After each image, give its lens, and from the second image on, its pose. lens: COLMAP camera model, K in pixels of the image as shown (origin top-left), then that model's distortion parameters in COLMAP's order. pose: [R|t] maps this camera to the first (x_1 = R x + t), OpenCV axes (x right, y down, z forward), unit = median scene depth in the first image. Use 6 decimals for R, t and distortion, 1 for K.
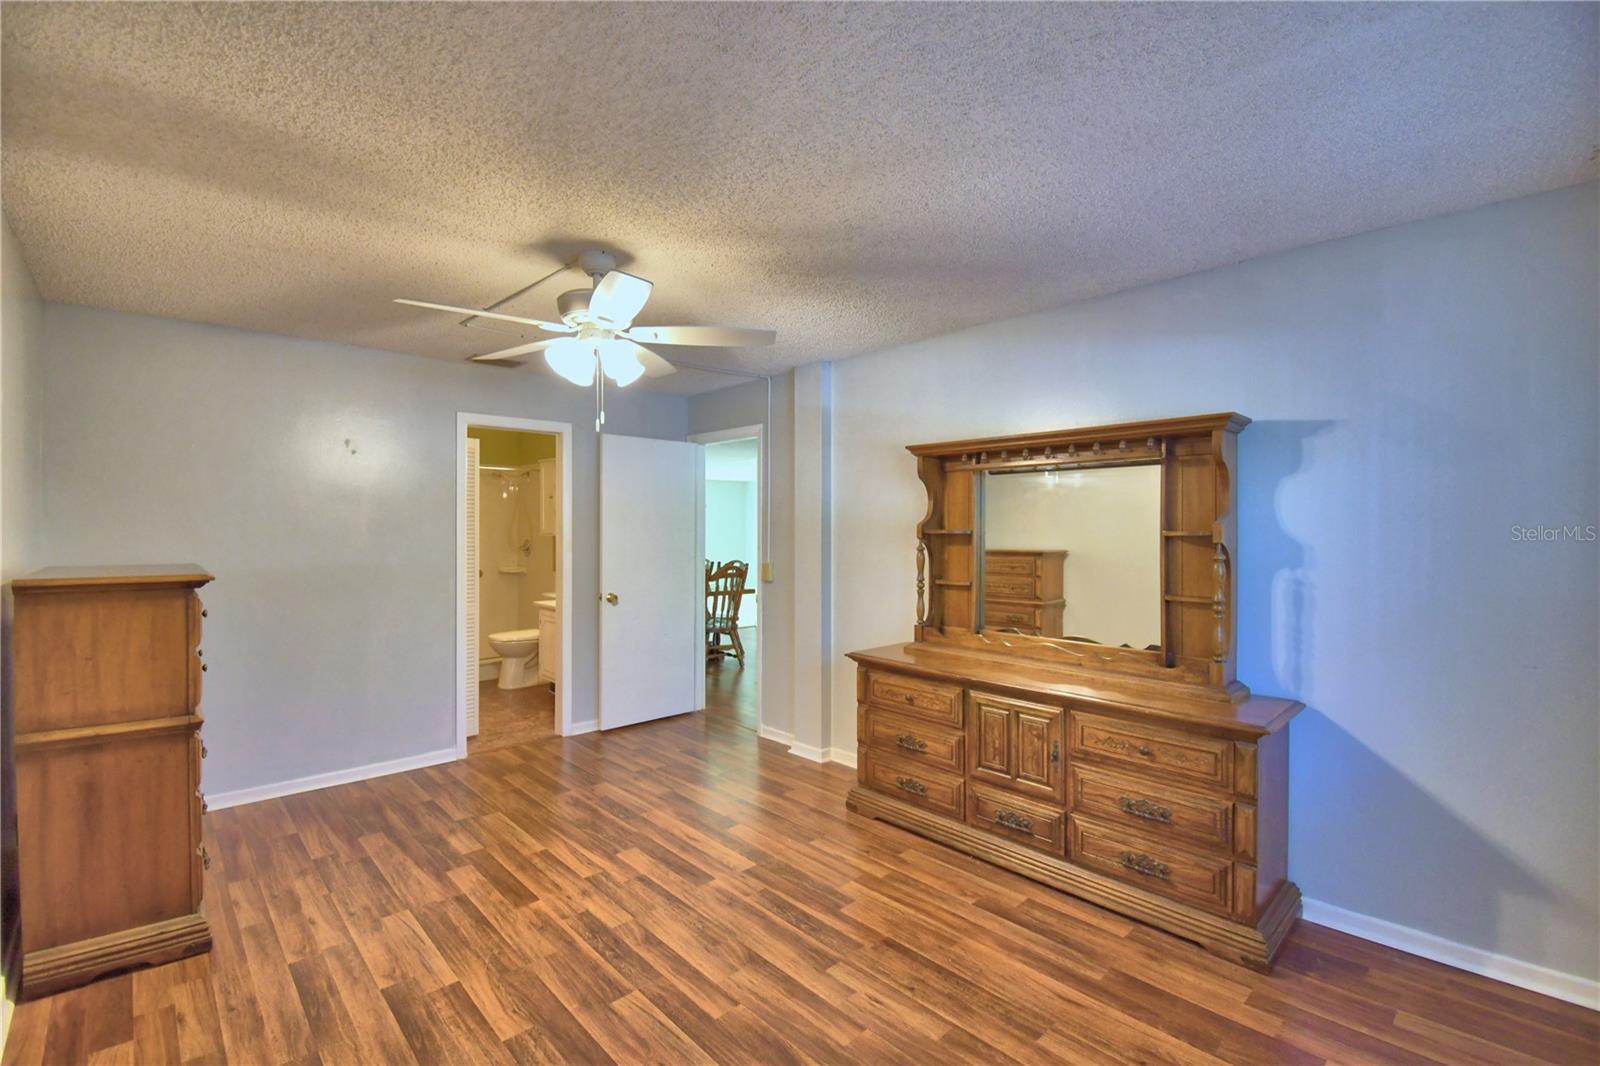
lens RADIAL K [[698.5, 0, 795.6], [0, 698.5, 525.8], [0, 0, 1]] dist [0.018461, -0.024174]
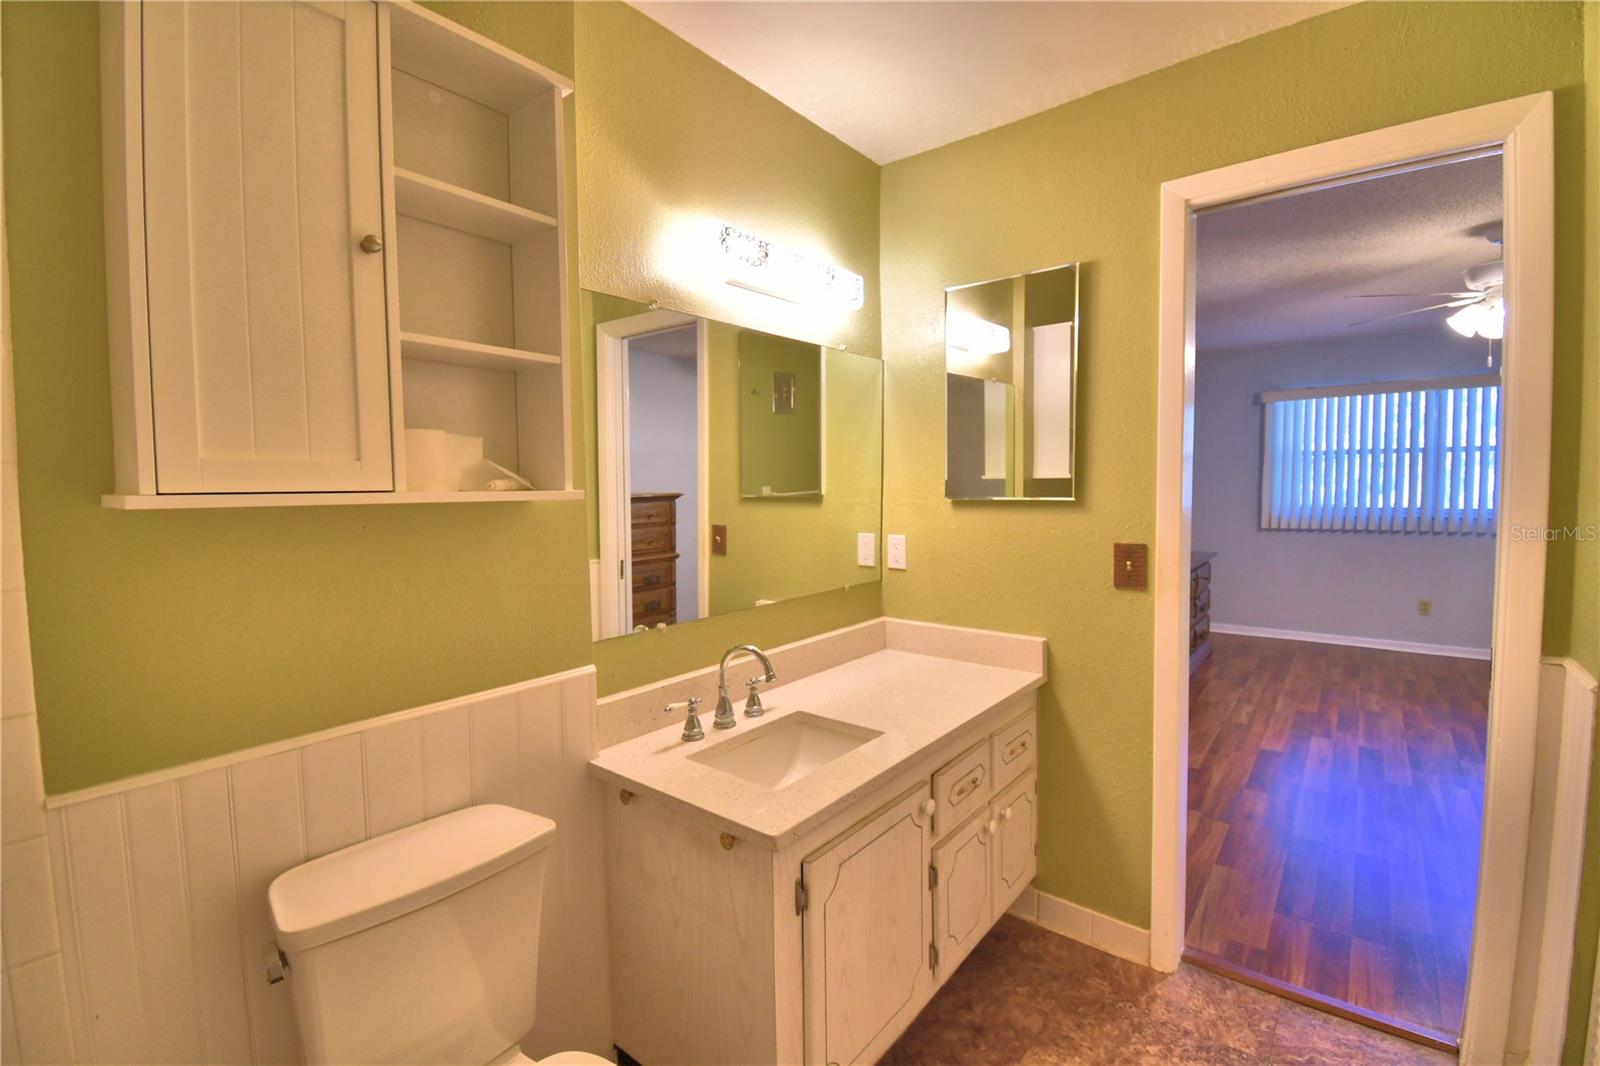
lens RADIAL K [[728.7, 0, 777.3], [0, 728.7, 518.7], [0, 0, 1]] dist [0.020742, -0.024699]
pose [[-0.146227, -0.046693, 0.988148, -1.269714], [0.013914, 0.998690, 0.049251, 0.025042], [-0.989153, 0.020951, -0.145386, 2.282434]]
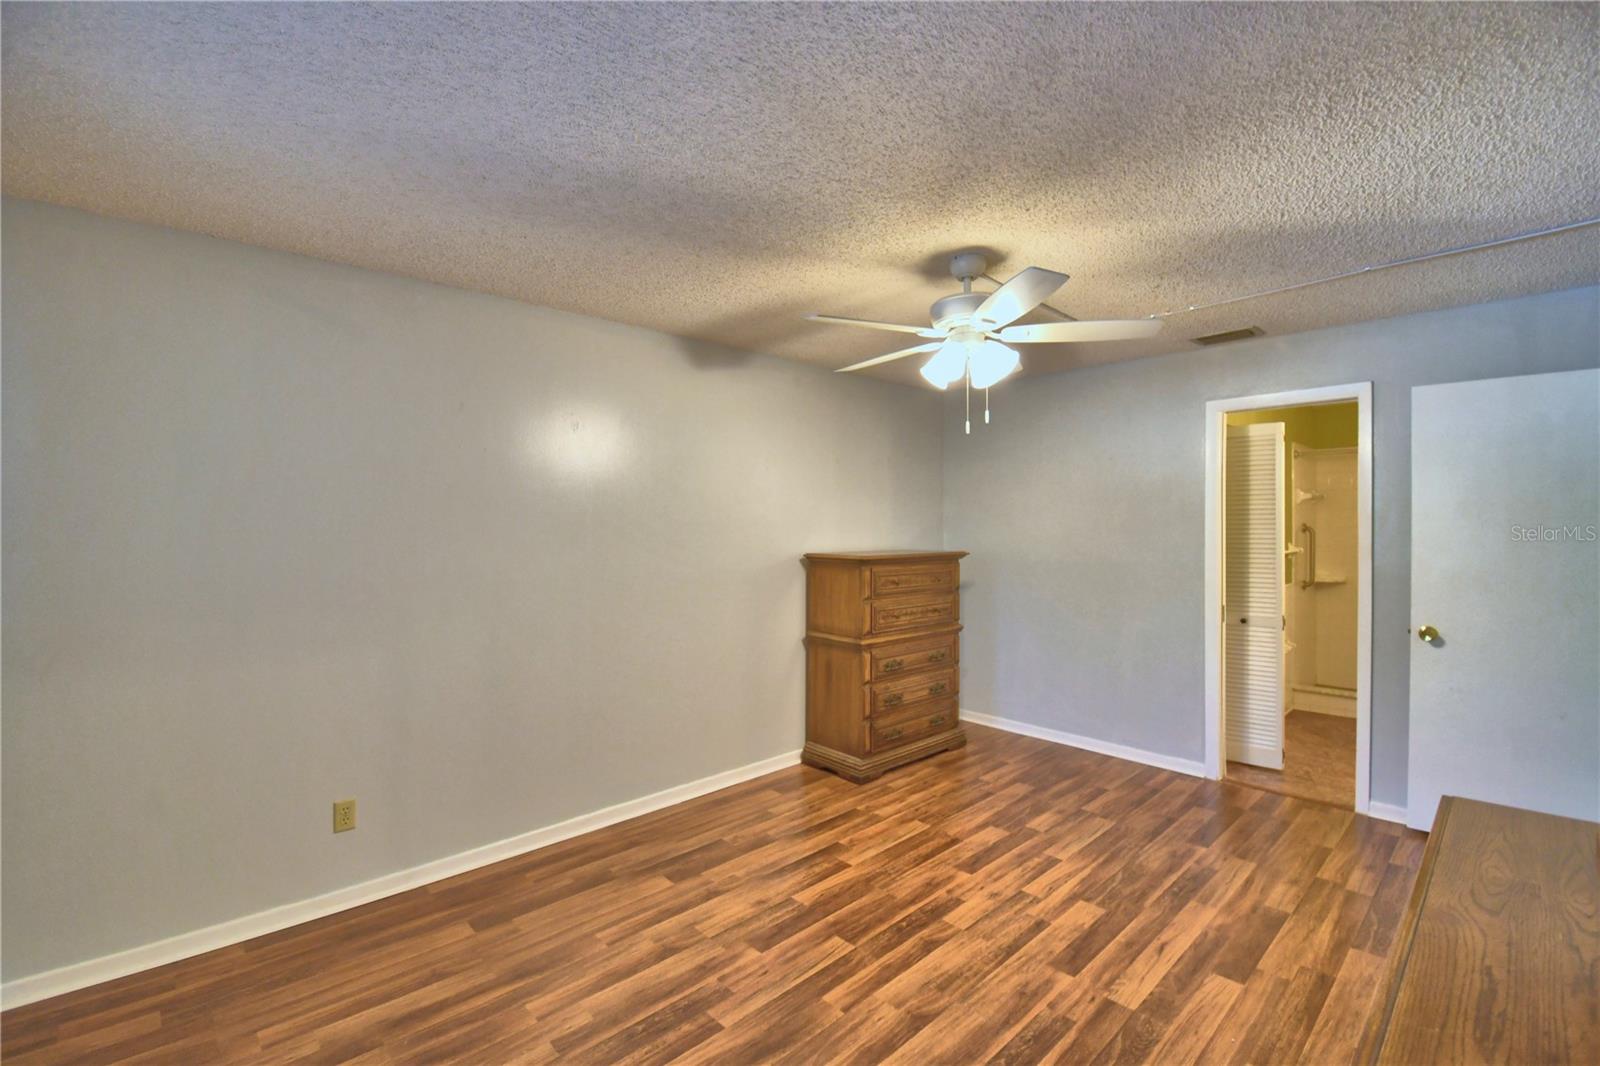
lens RADIAL K [[703.6, 0, 783.5], [0, 703.6, 528.0], [0, 0, 1]] dist [0.019056, -0.024952]
pose [[0.001849, 0.010661, -0.999941, 0.695147], [-0.000102, 0.999943, 0.010660, -0.007645], [0.999998, 0.000082, 0.001850, 0.699045]]
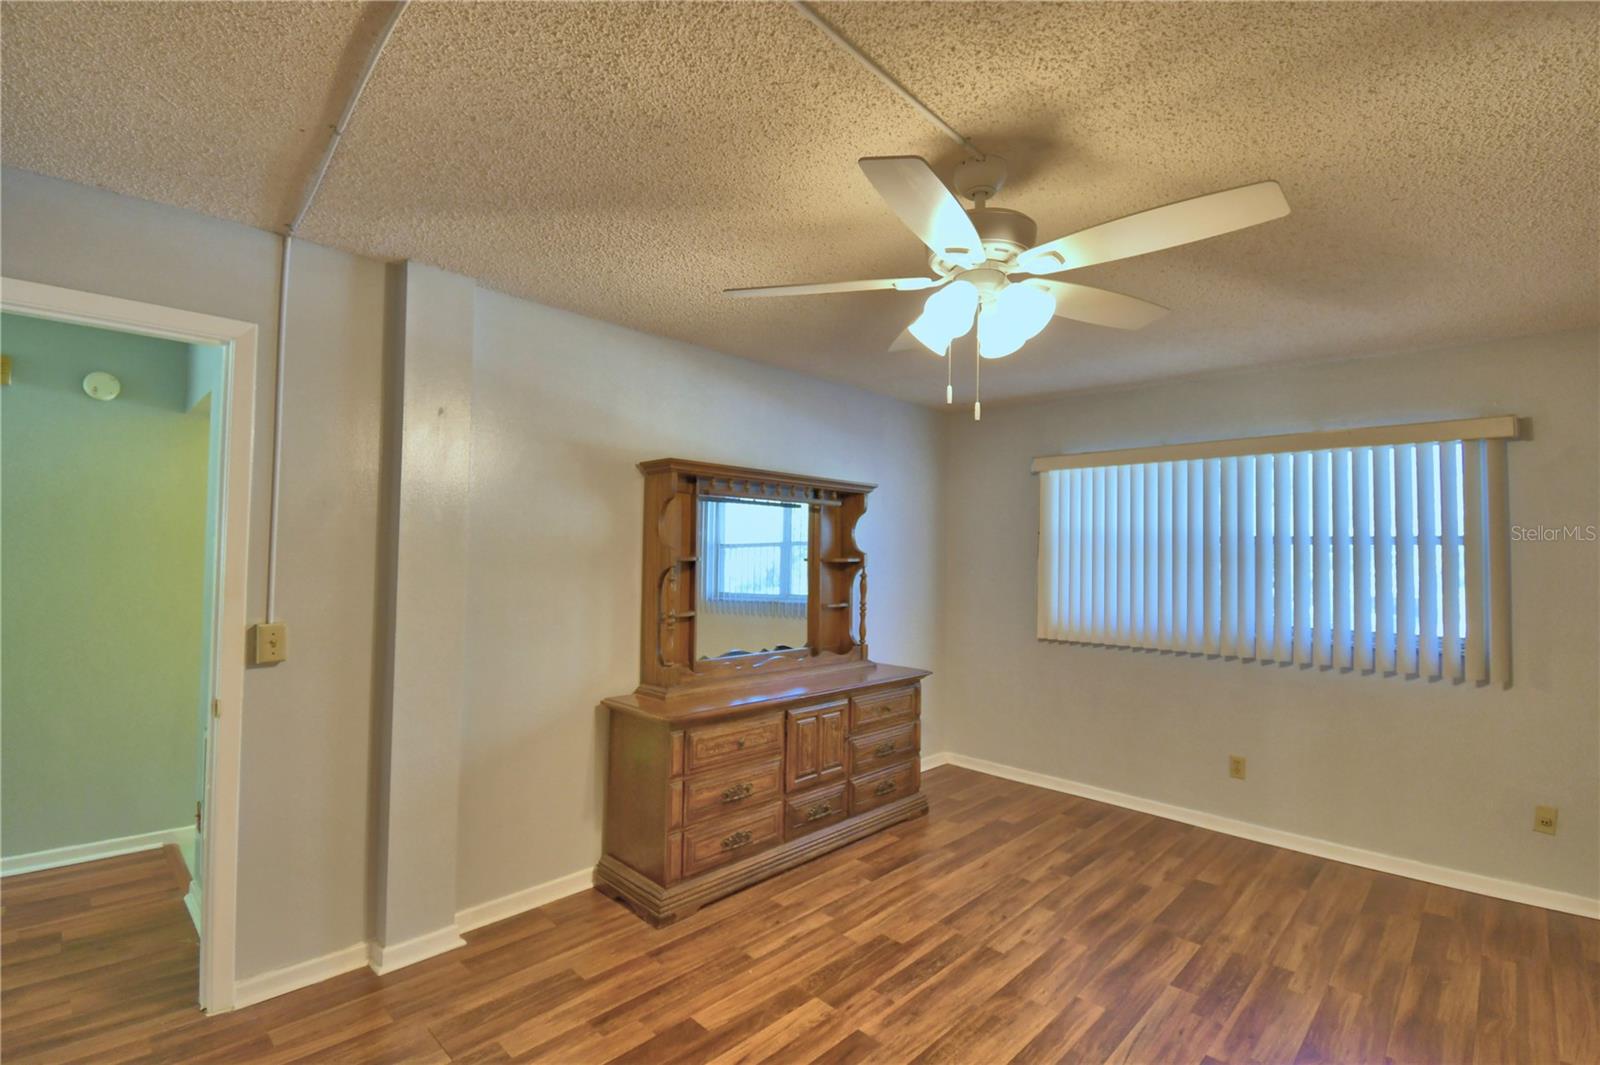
lens RADIAL K [[728.7, 0, 777.3], [0, 728.7, 518.2], [0, 0, 1]] dist [0.020742, -0.024699]
pose [[-0.033092, 0.048399, 0.998280, -0.950544], [-0.015825, 0.998676, -0.048943, -0.001141], [-0.999327, -0.017417, -0.032282, 1.163211]]
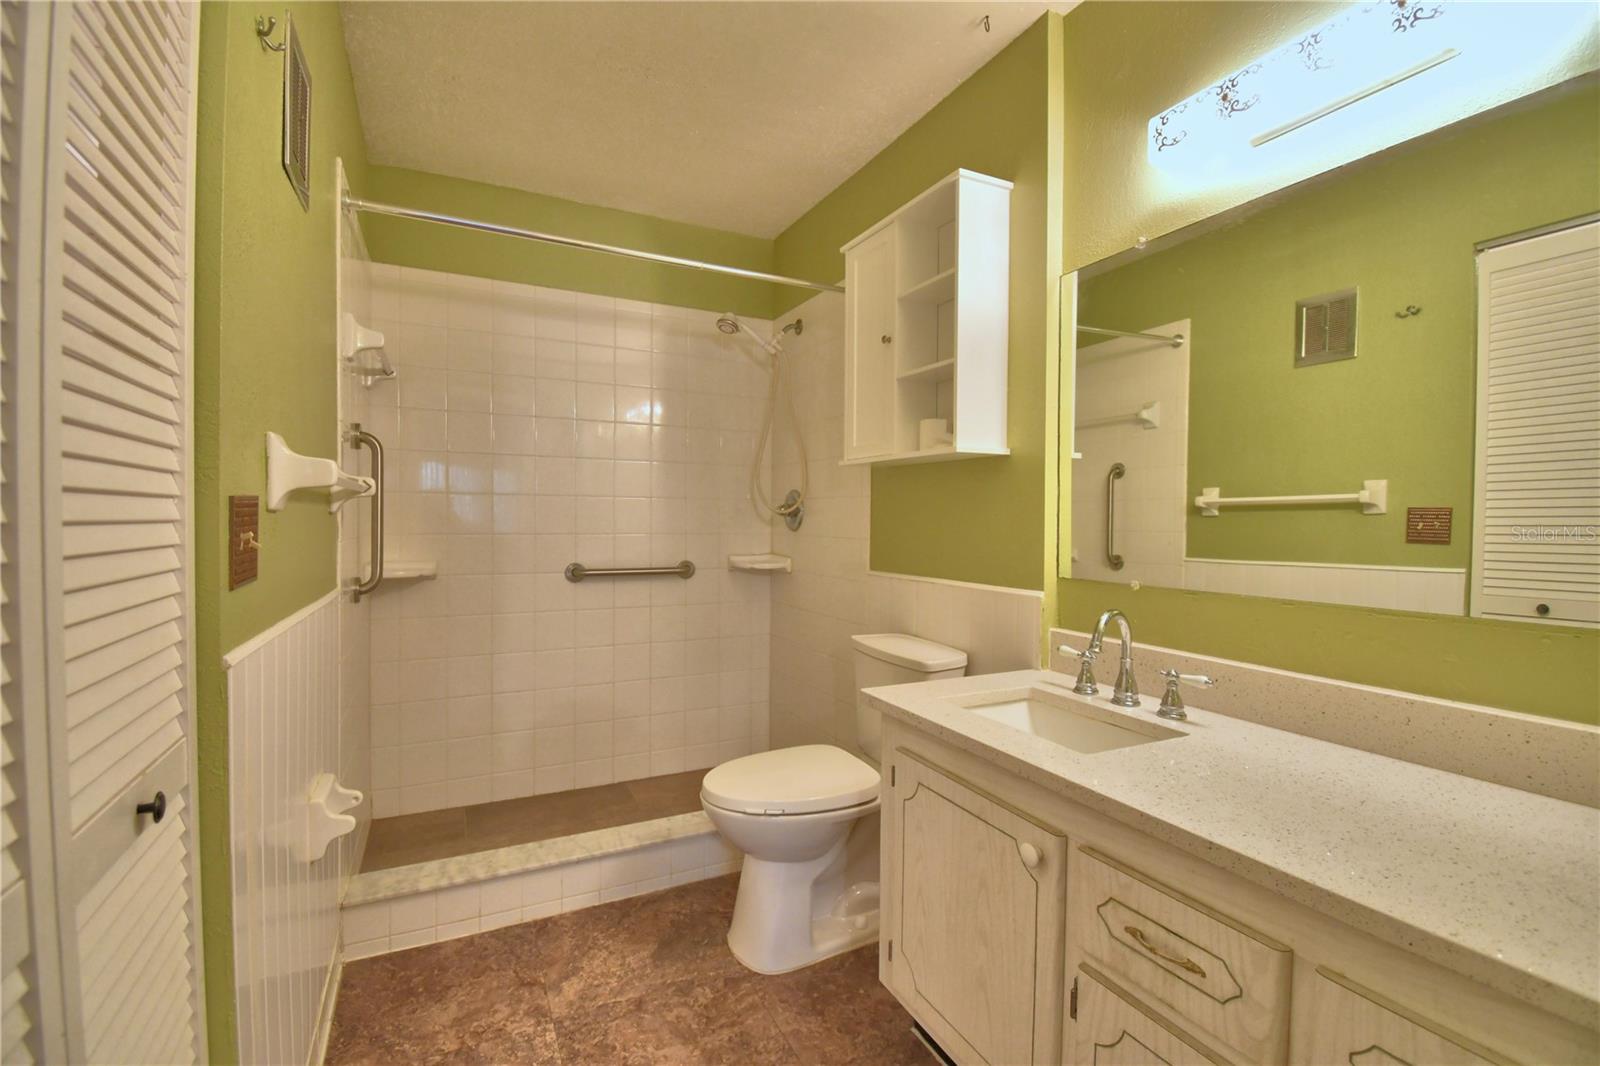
lens RADIAL K [[698.5, 0, 795.6], [0, 698.5, 525.8], [0, 0, 1]] dist [0.018461, -0.024174]
pose [[0.958667, 0.012821, -0.284241, -0.723947], [-0.010650, 0.999901, 0.009182, 0.100849], [0.284331, -0.005775, 0.958709, 1.652230]]
